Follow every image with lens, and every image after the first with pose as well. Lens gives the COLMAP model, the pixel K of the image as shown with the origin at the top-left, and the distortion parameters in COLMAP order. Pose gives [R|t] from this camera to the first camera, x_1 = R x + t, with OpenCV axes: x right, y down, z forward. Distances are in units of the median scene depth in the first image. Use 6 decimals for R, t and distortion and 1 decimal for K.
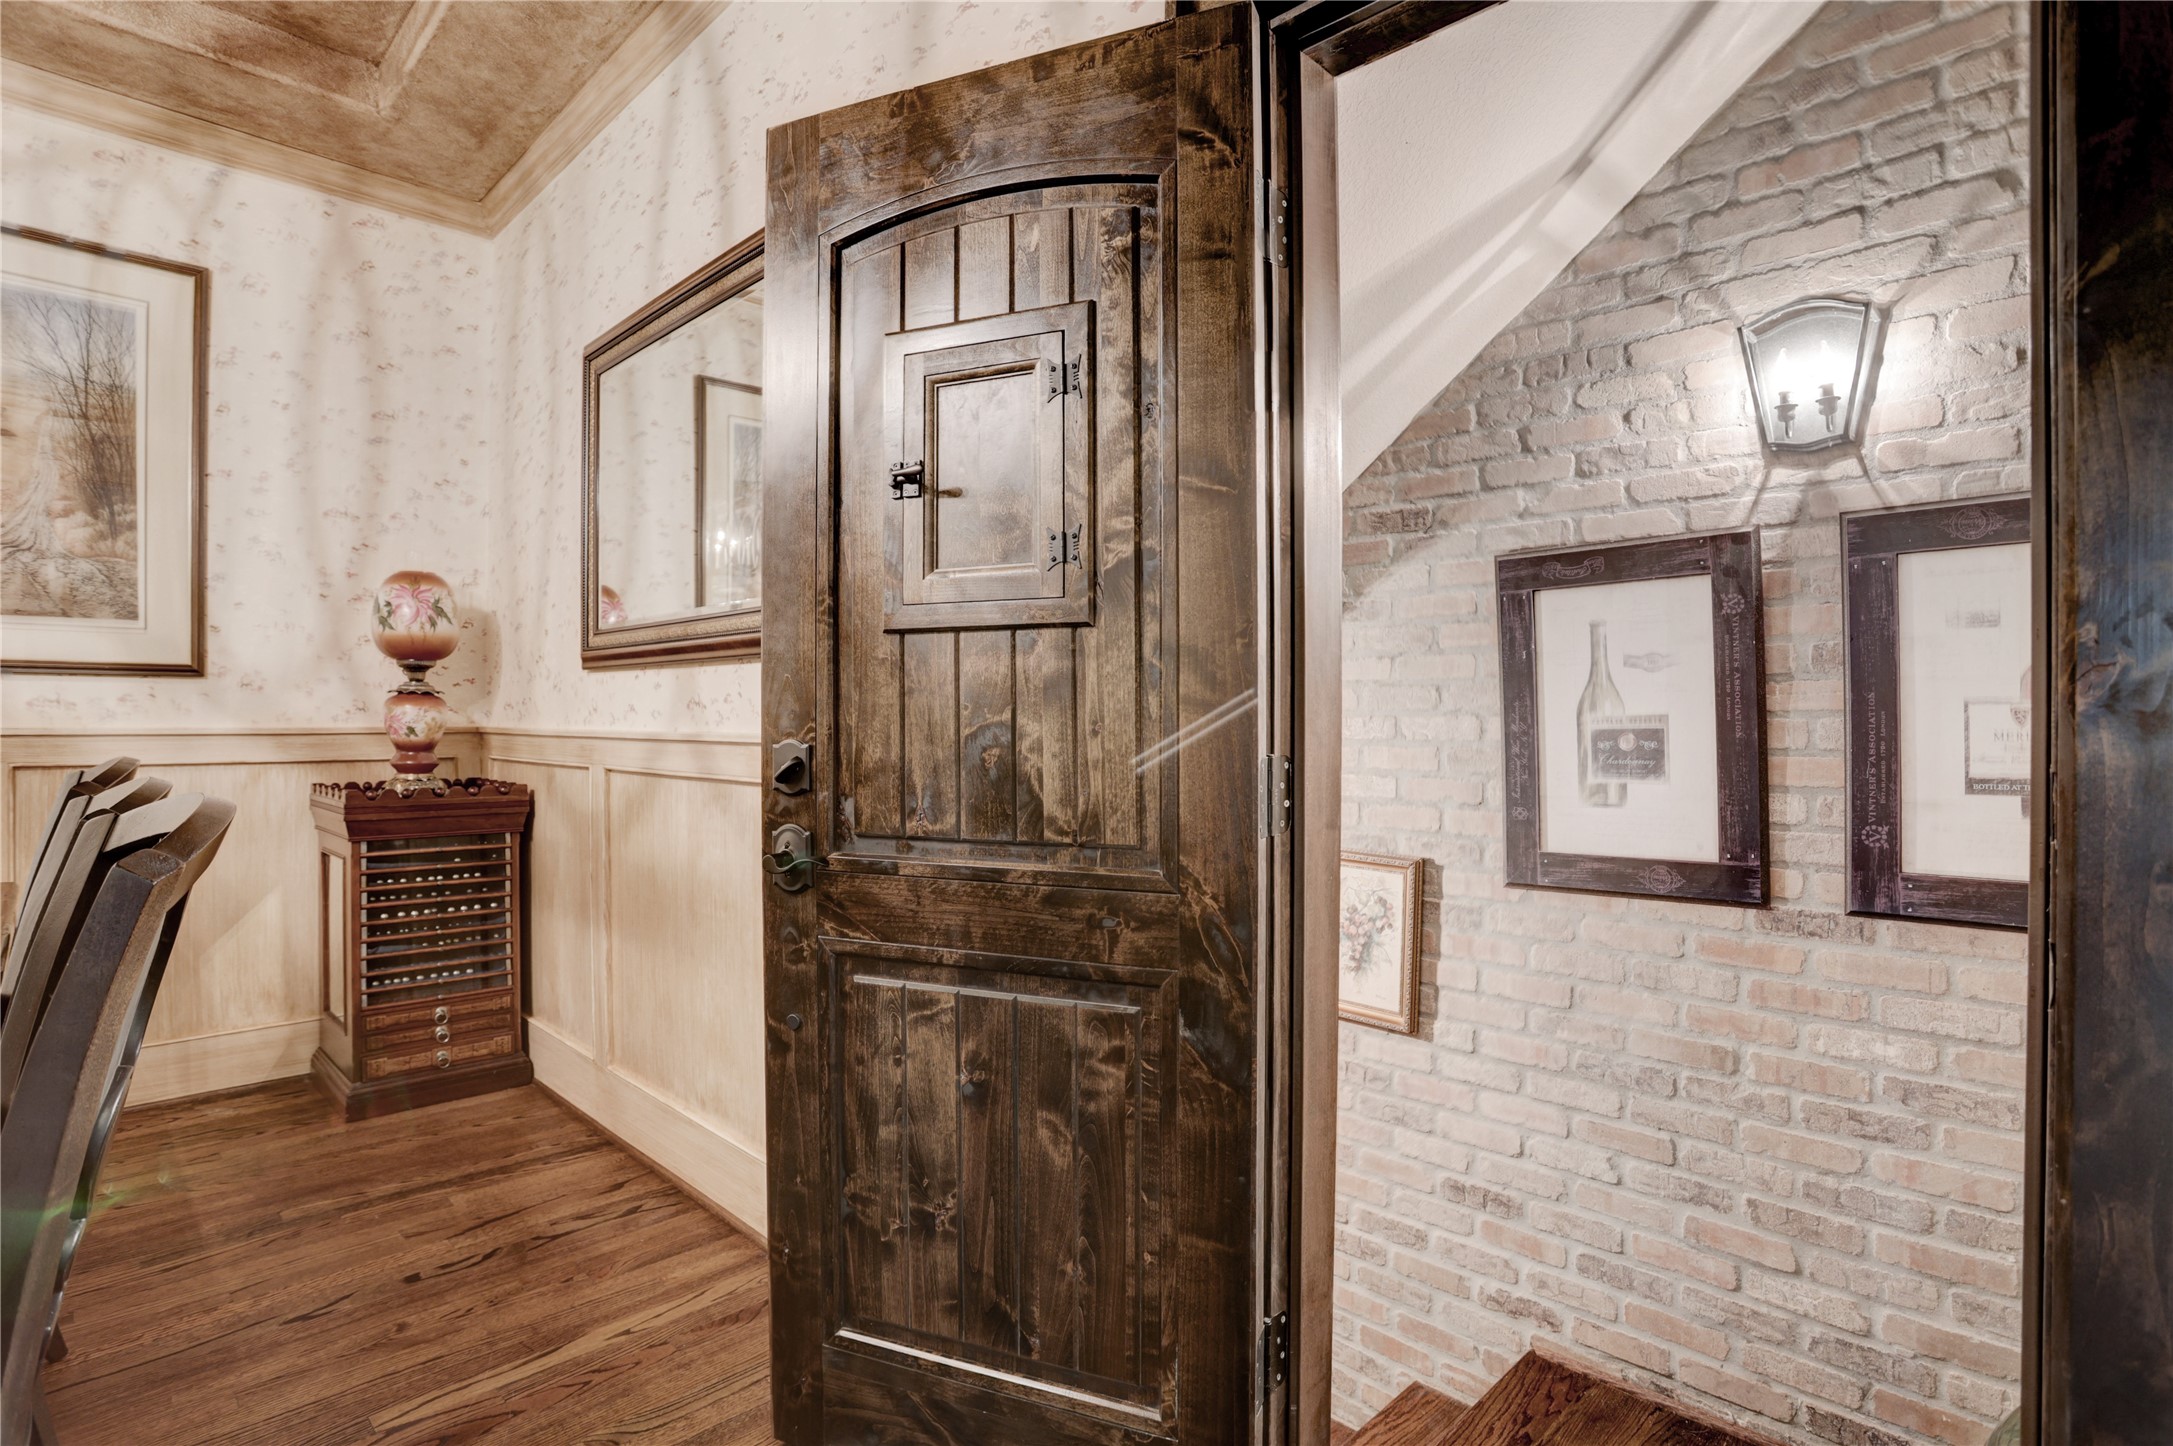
lens RADIAL K [[1077.9, 0, 1103.3], [0, 1077.9, 725.5], [0, 0, 1]] dist [-0.056480, 0.016001]
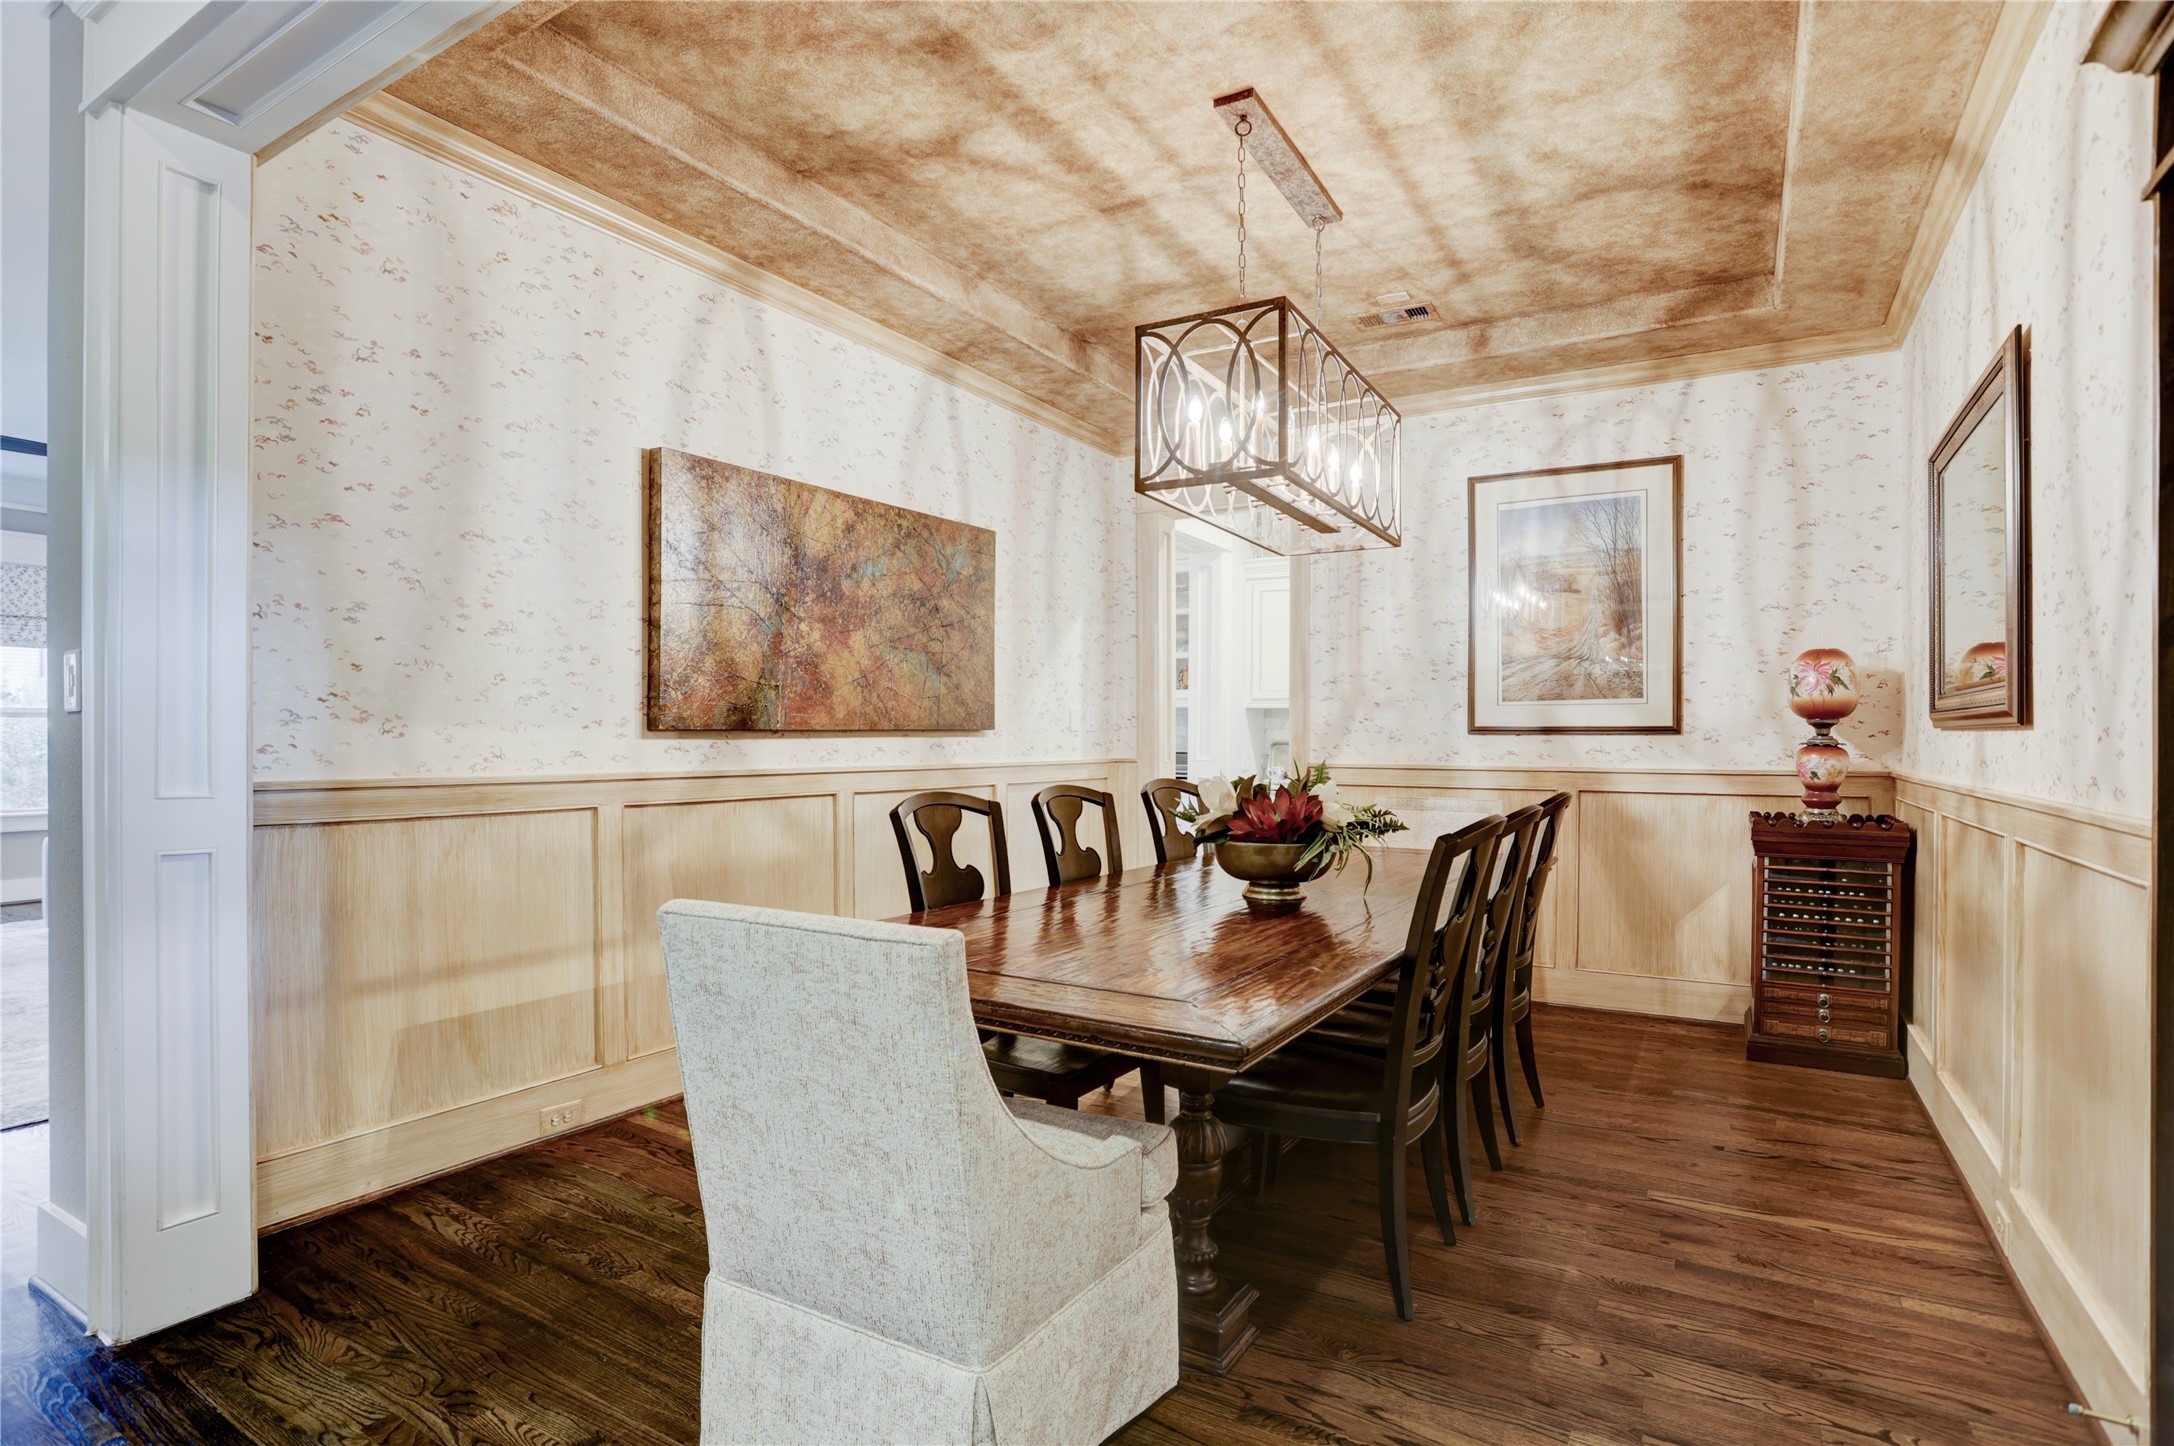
lens RADIAL K [[1078.4, 0, 1077.7], [0, 1078.4, 758.8], [0, 0, 1]] dist [-0.056480, 0.016001]
pose [[0.221344, 0.017840, -0.975033, 0.398042], [-0.005175, 0.999840, 0.017119, -0.032422], [0.975182, 0.001256, 0.221401, -0.155040]]
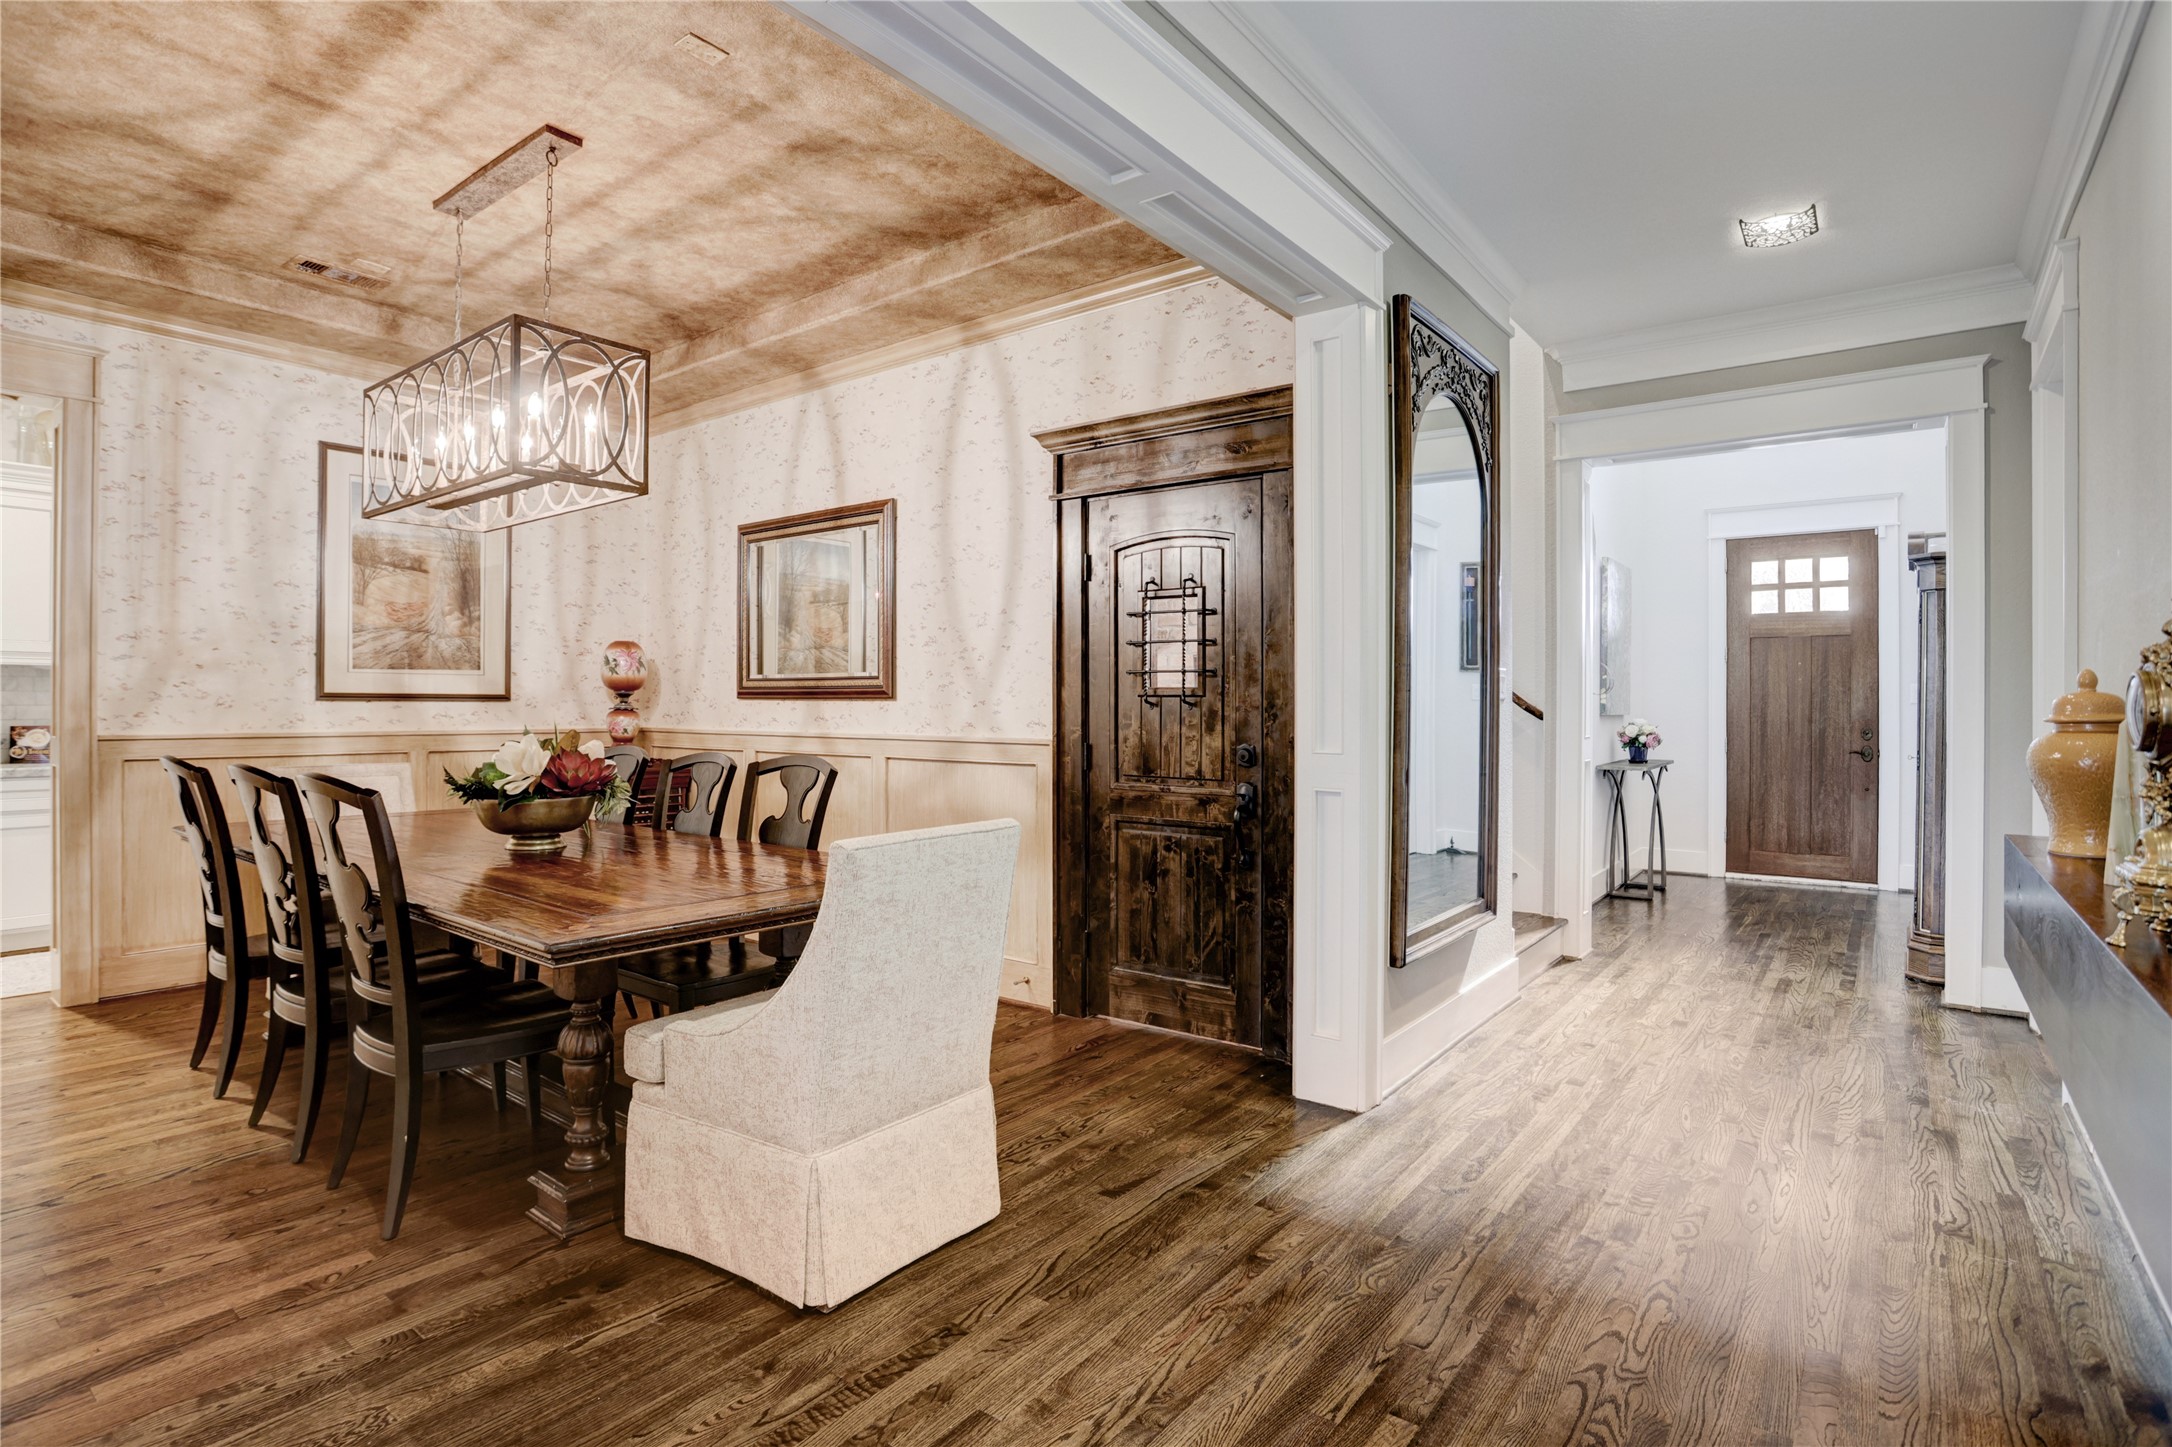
lens RADIAL K [[1077.4, 0, 1077.8], [0, 1077.4, 714.7], [0, 0, 1]] dist [-0.056480, 0.016001]
pose [[0.994387, 0.000046, 0.105806, -0.088443], [-0.000434, 0.999993, 0.003645, -0.029779], [-0.105805, -0.003670, 0.994380, -0.896359]]
